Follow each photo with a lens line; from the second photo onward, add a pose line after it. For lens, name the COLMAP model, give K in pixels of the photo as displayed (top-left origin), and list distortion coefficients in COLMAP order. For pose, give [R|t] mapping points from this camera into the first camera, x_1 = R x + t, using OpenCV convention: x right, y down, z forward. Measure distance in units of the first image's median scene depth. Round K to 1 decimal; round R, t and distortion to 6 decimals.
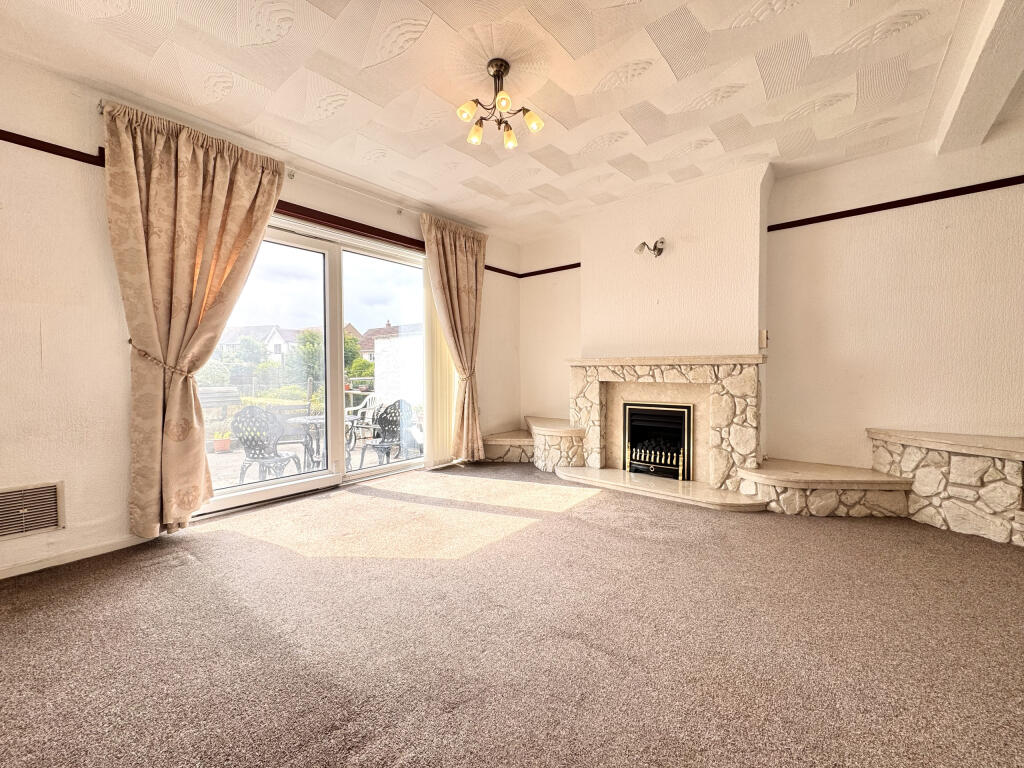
lens RADIAL K [[402.7, 0, 511.9], [0, 402.7, 382.0], [0, 0, 1]] dist [-0.001243, -0.000134]
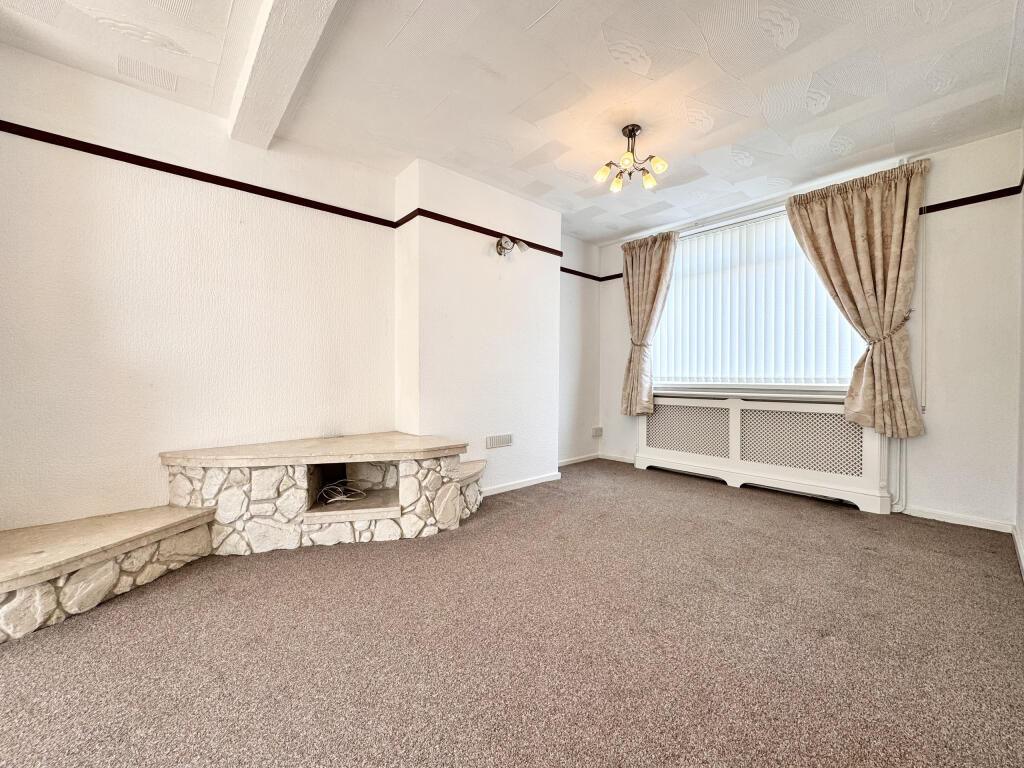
lens RADIAL K [[402.7, 0, 511.9], [0, 402.7, 382.0], [0, 0, 1]] dist [-0.001243, -0.000134]
pose [[0.151687, -0.010315, 0.988375, 0.269848], [0.022657, 0.999719, 0.006956, -0.009642], [-0.988169, 0.021339, 0.151878, 0.262024]]
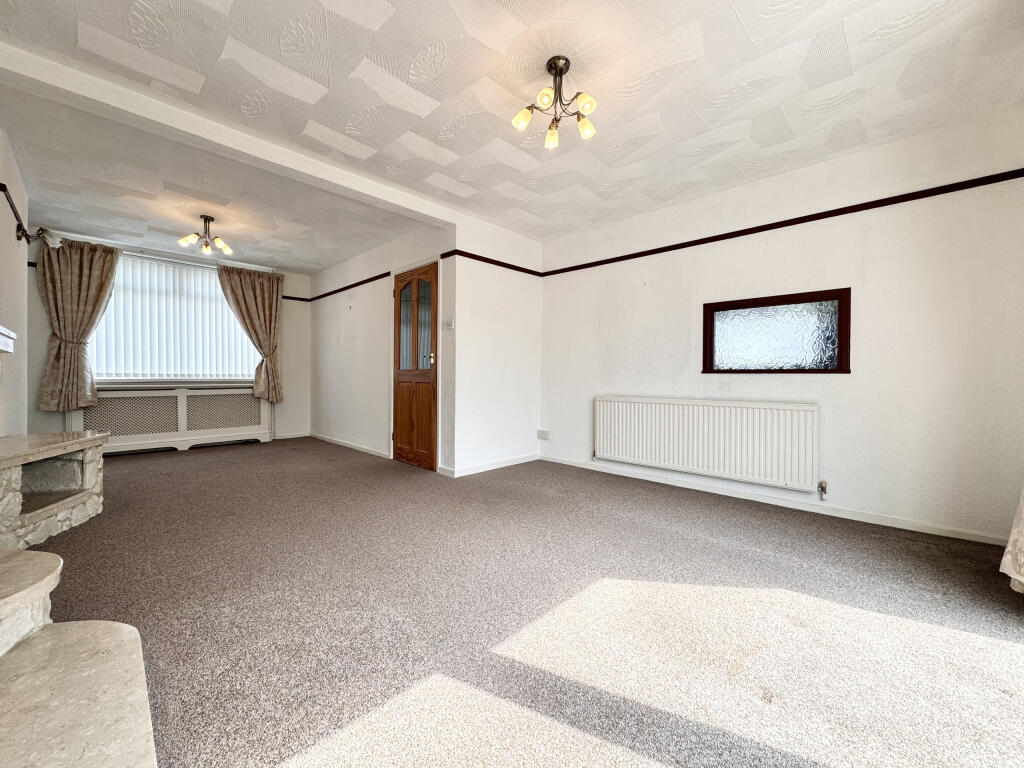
lens RADIAL K [[402.7, 0, 511.9], [0, 402.7, 382.0], [0, 0, 1]] dist [-0.001243, -0.000134]
pose [[-0.997093, -0.005930, 0.075958, -0.016413], [-0.002669, 0.999073, 0.042962, -0.048108], [-0.076142, 0.042634, -0.996185, 1.596576]]
